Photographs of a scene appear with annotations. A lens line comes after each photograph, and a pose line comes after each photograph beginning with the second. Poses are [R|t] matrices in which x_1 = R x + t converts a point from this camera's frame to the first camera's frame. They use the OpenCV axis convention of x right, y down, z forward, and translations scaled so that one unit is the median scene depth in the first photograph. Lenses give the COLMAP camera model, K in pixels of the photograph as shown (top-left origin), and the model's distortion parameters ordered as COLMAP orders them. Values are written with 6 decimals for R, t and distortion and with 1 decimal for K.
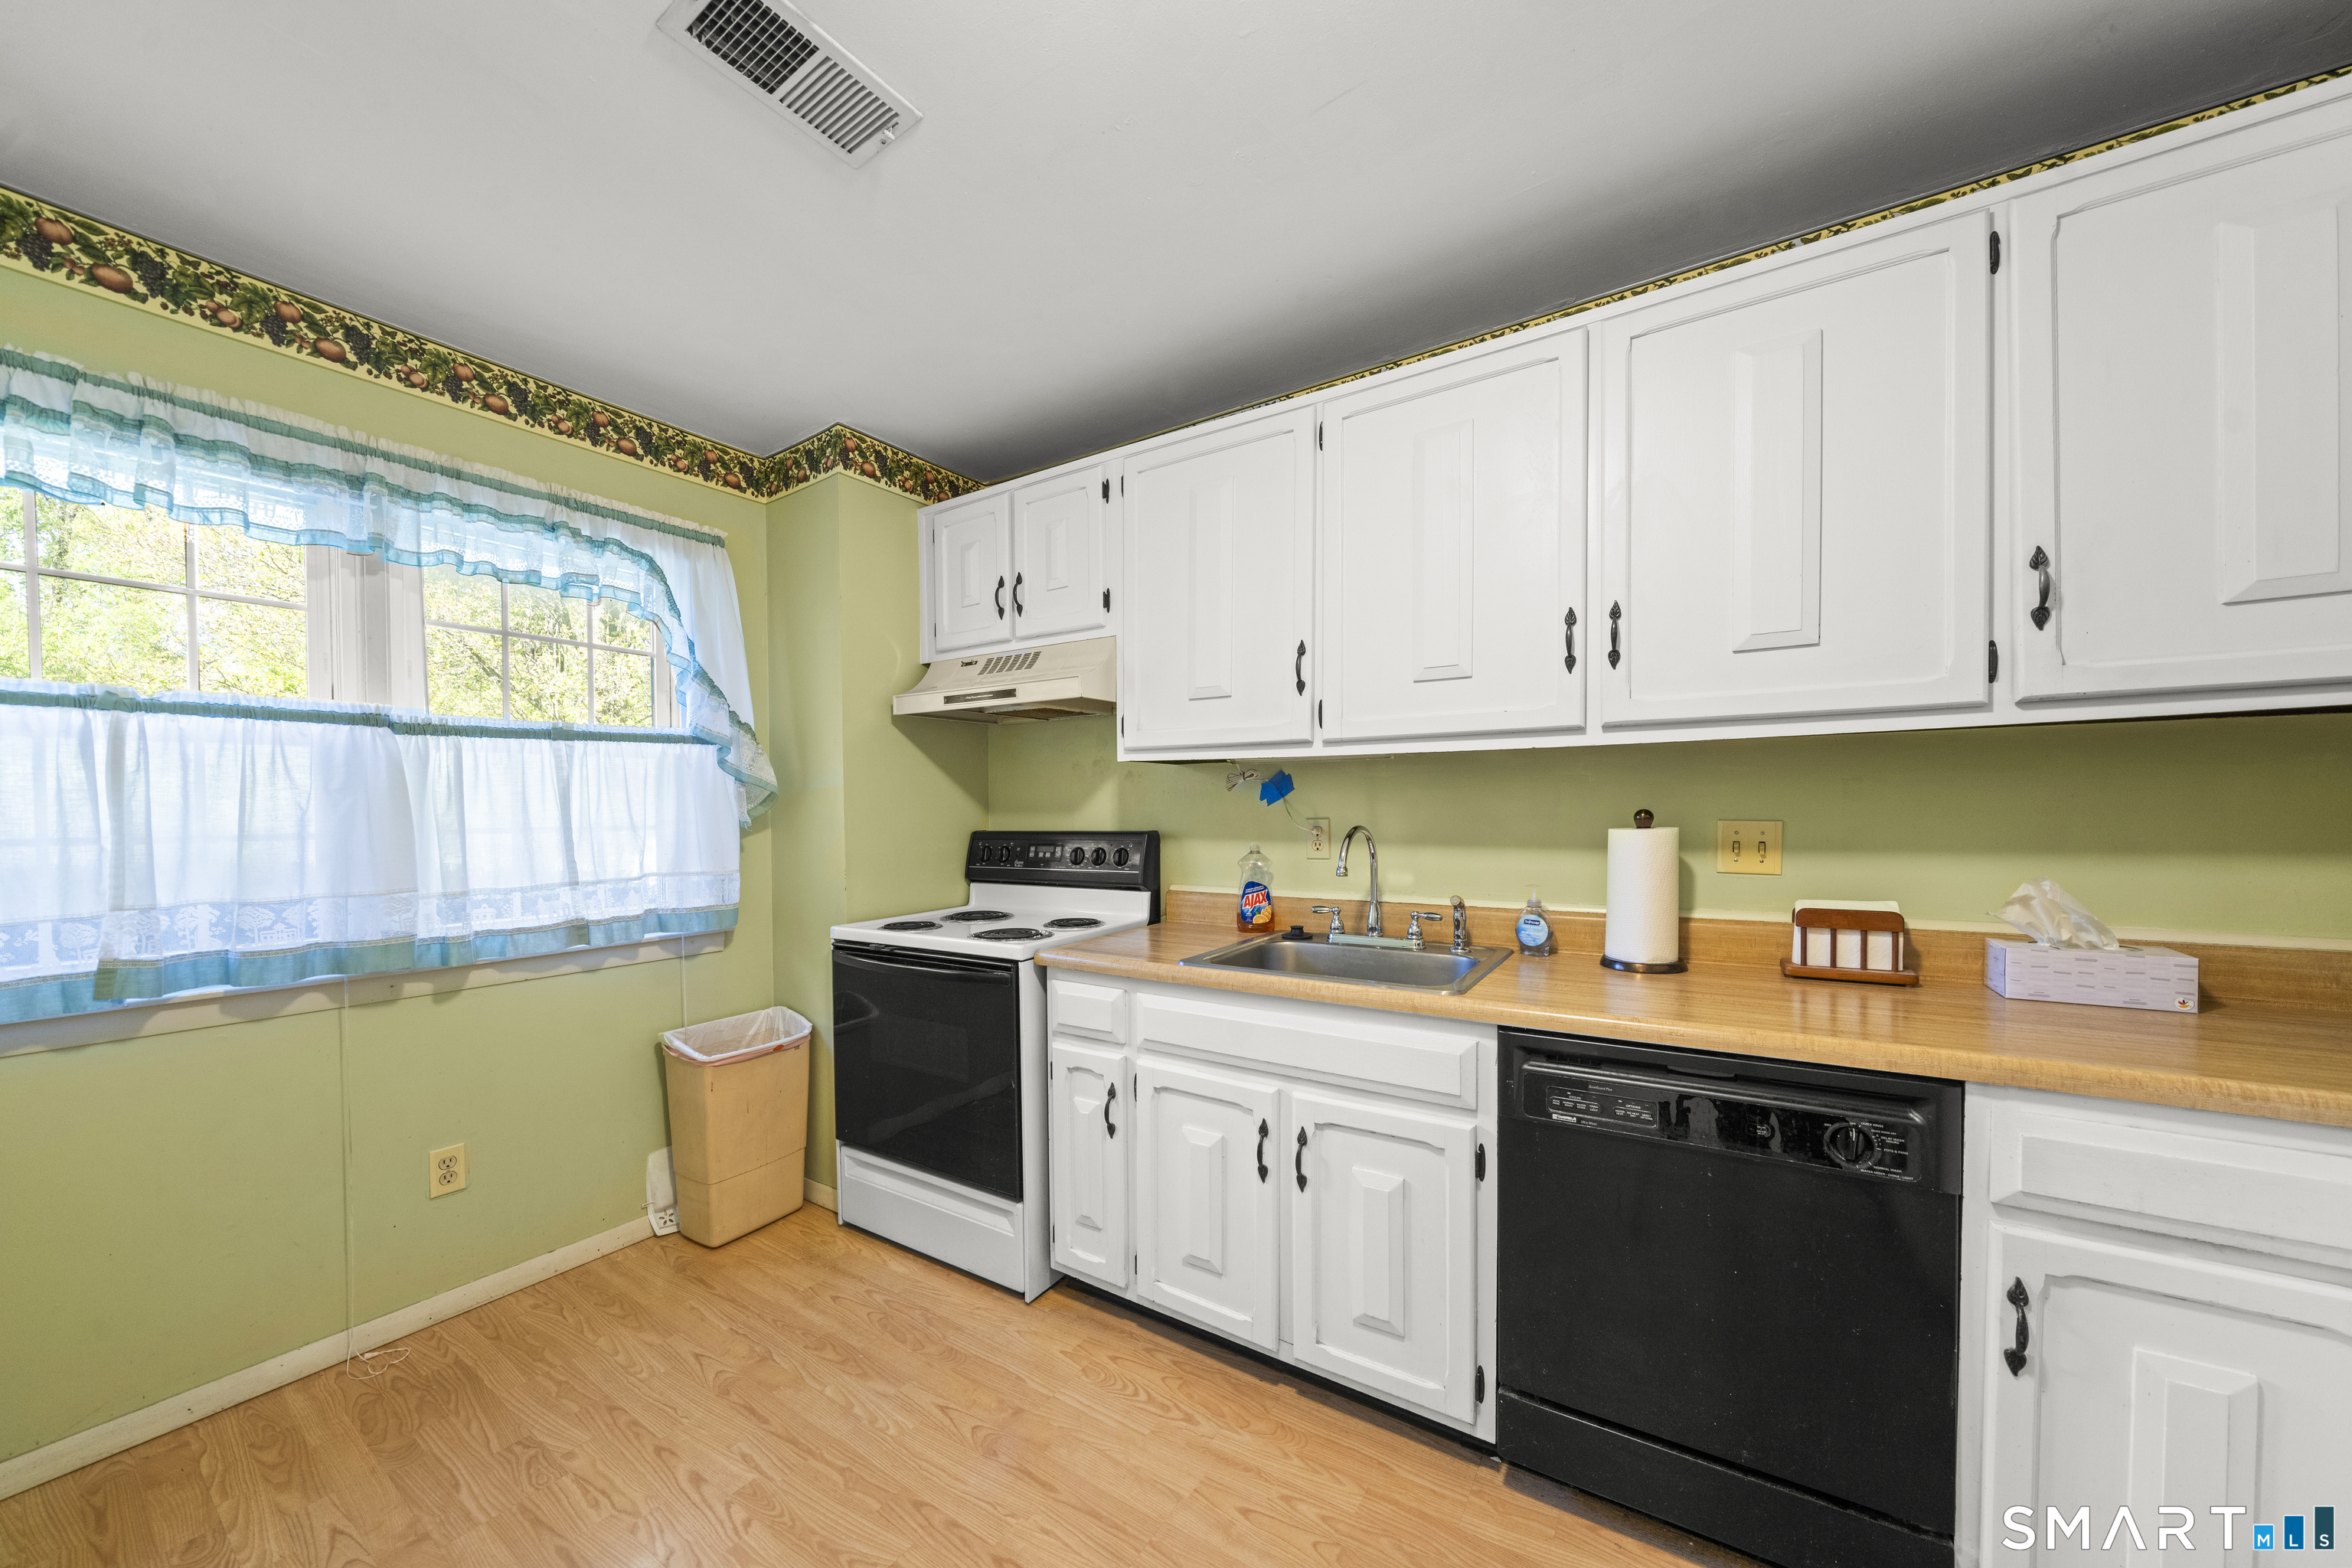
lens RADIAL K [[821.3, 0, 1161.8], [0, 821.3, 823.4], [0, 0, 1]] dist [-0.004944, 0.000444]
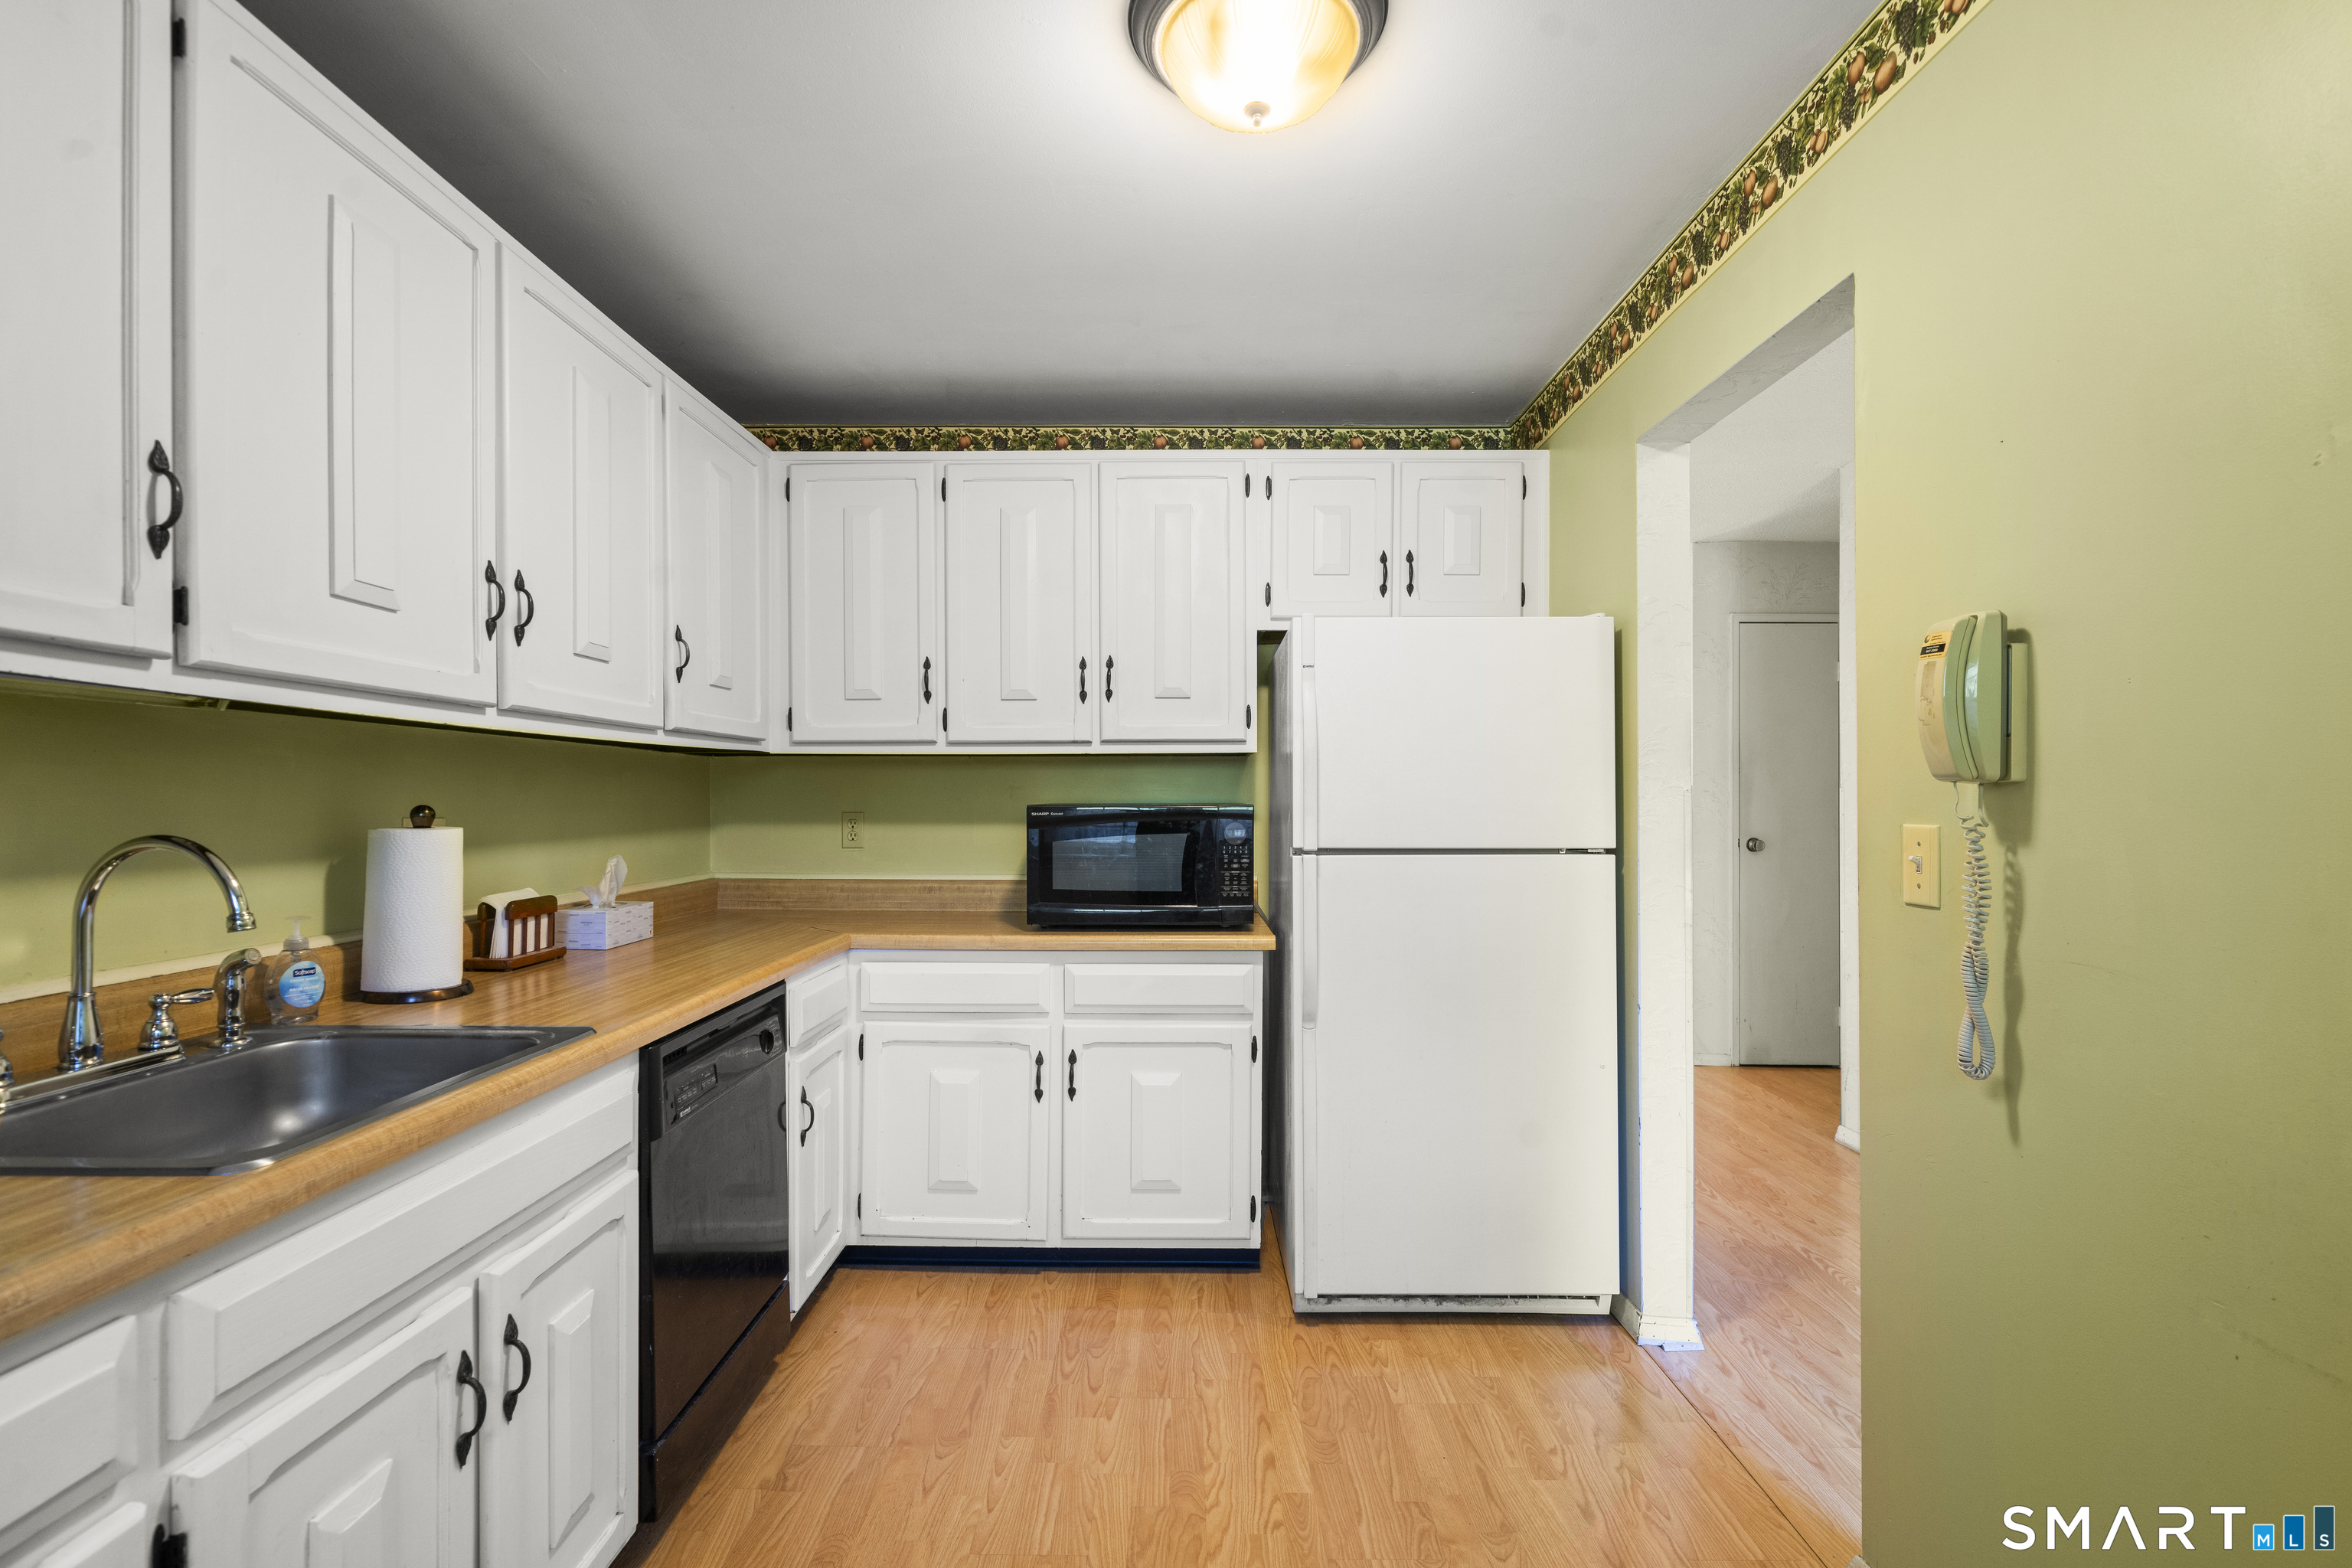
lens RADIAL K [[1071.1, 0, 1170.3], [0, 1071.1, 796.3], [0, 0, 1]] dist [0.002251, 0.000079]
pose [[-0.546353, 0.012266, 0.837465, -0.739662], [0.017820, 0.999837, -0.003019, -0.009614], [-0.837366, 0.013274, -0.546482, 0.960545]]
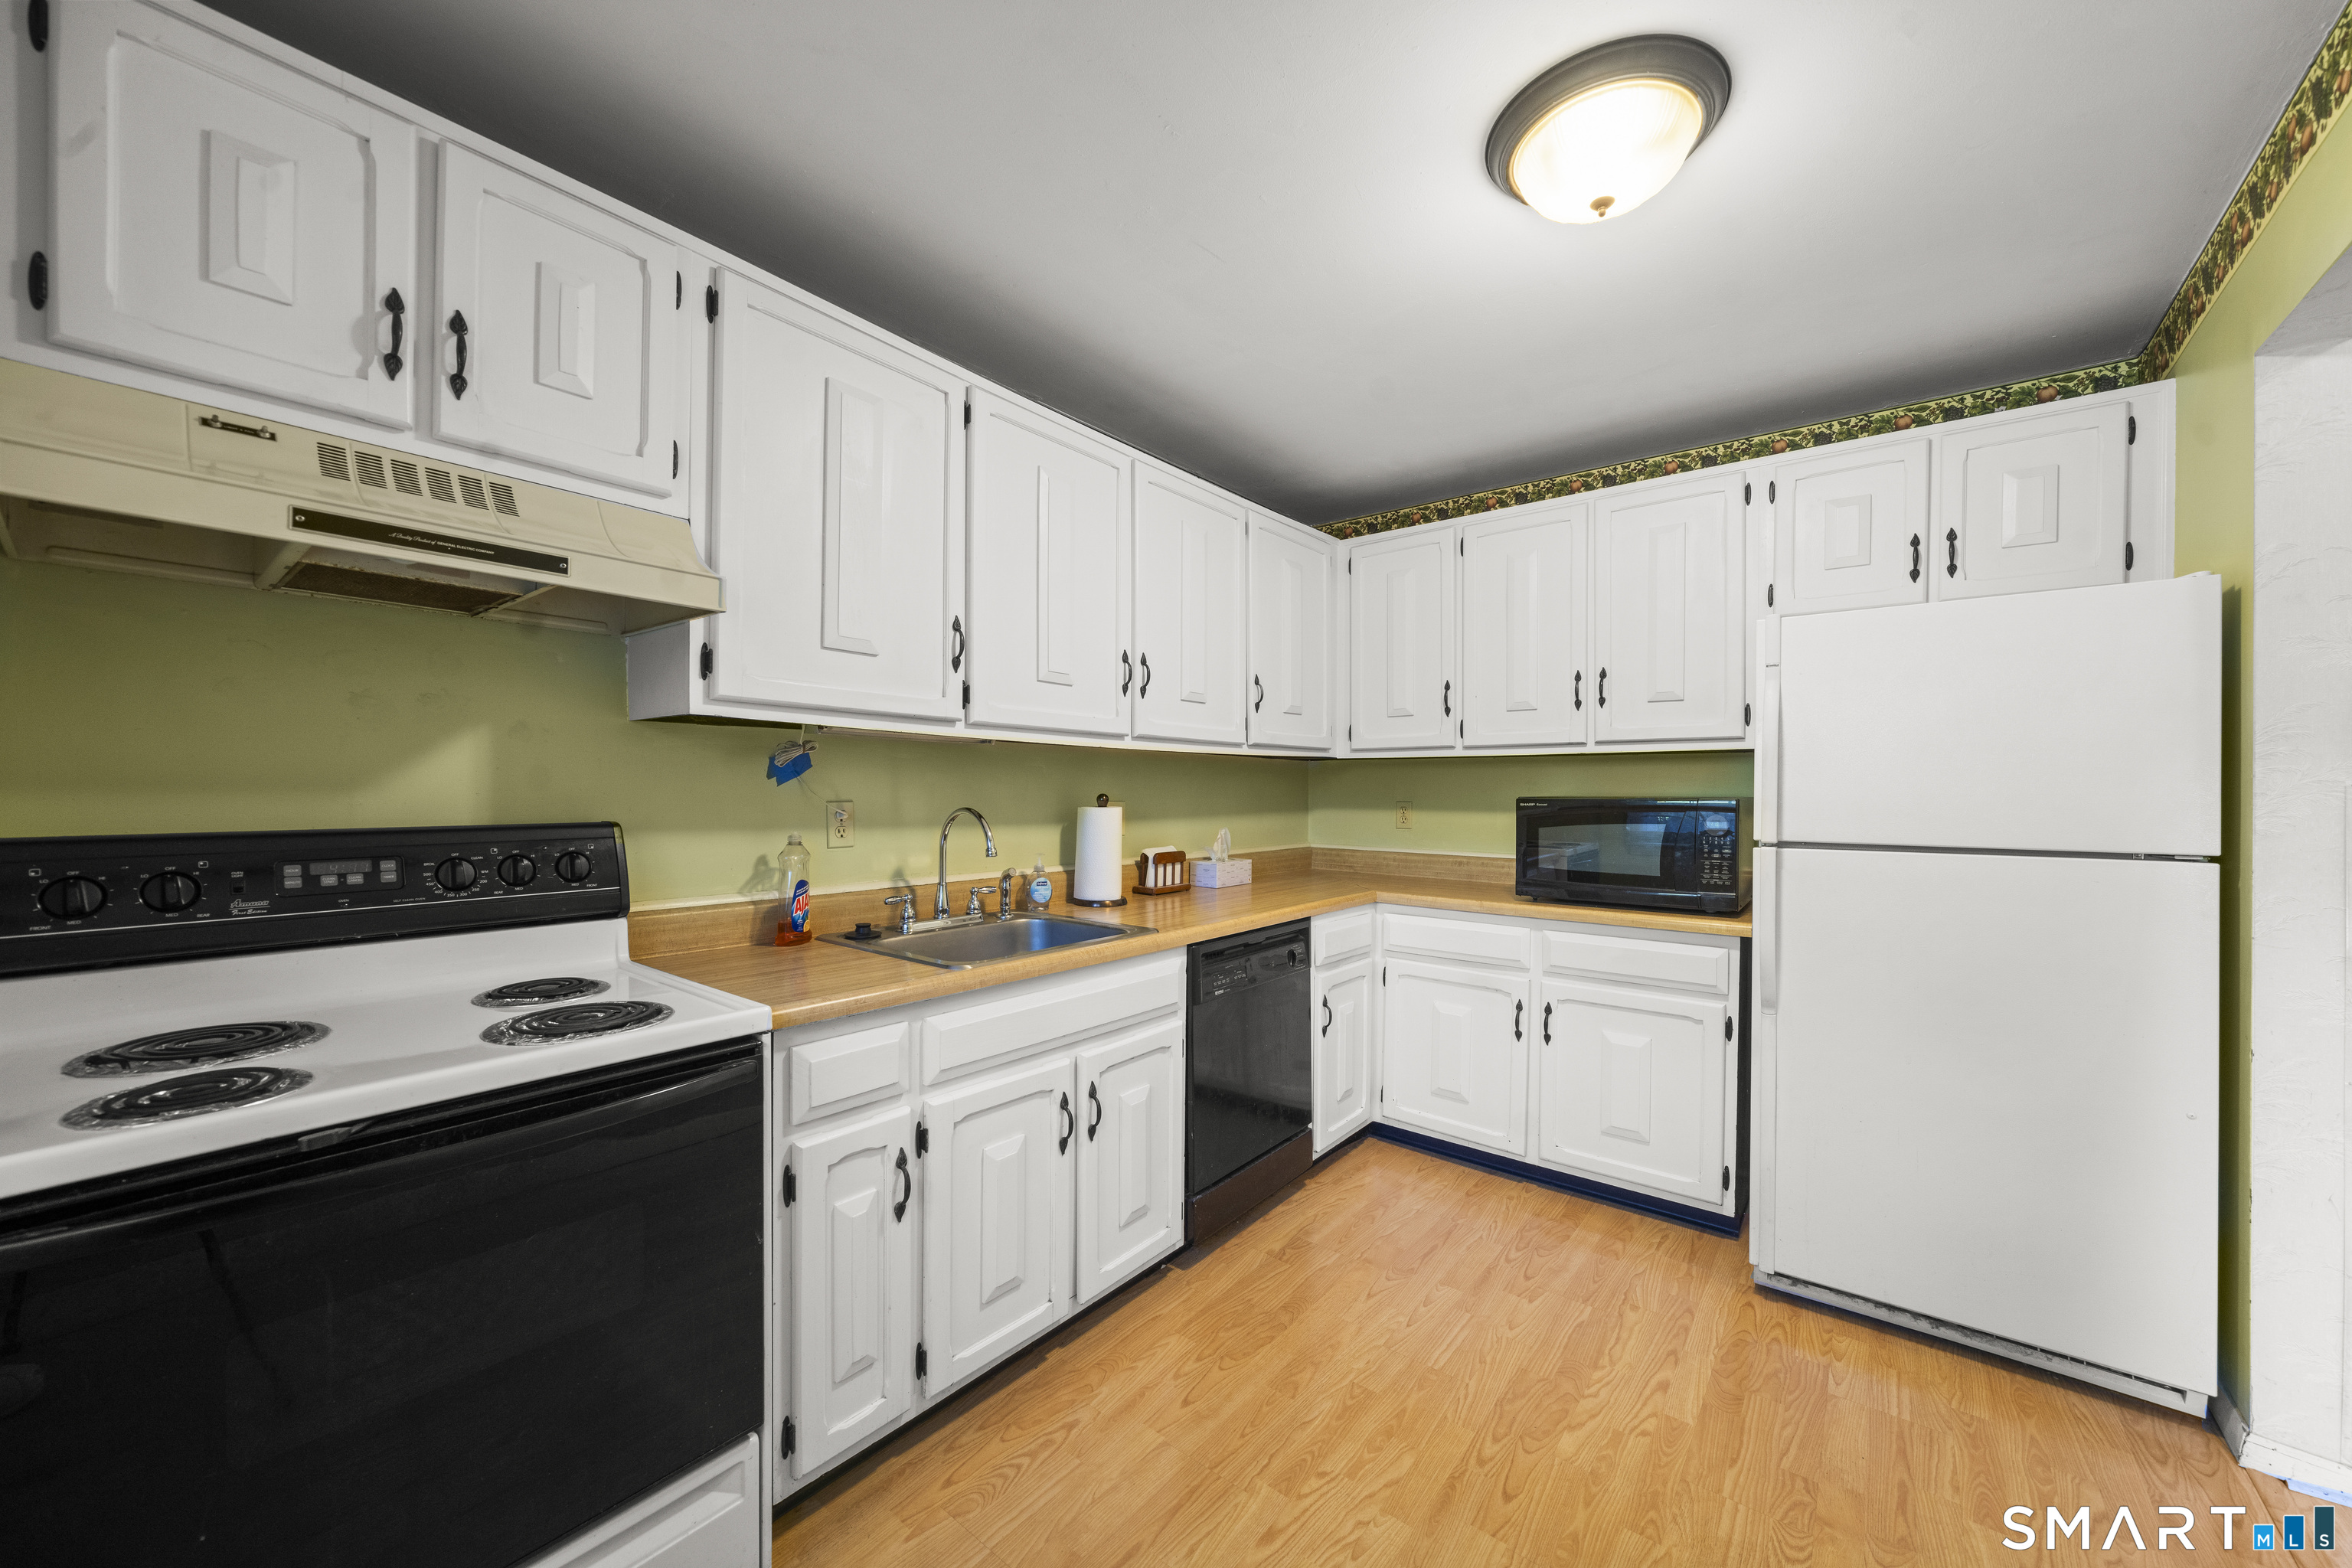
lens RADIAL K [[875.0, 0, 1171.5], [0, 875.0, 790.3], [0, 0, 1]] dist [-0.000574, -0.000012]
pose [[0.095045, 0.010561, 0.995417, -0.930706], [0.008810, 0.999896, -0.011450, -0.005020], [-0.995434, 0.009858, 0.094942, 0.734844]]
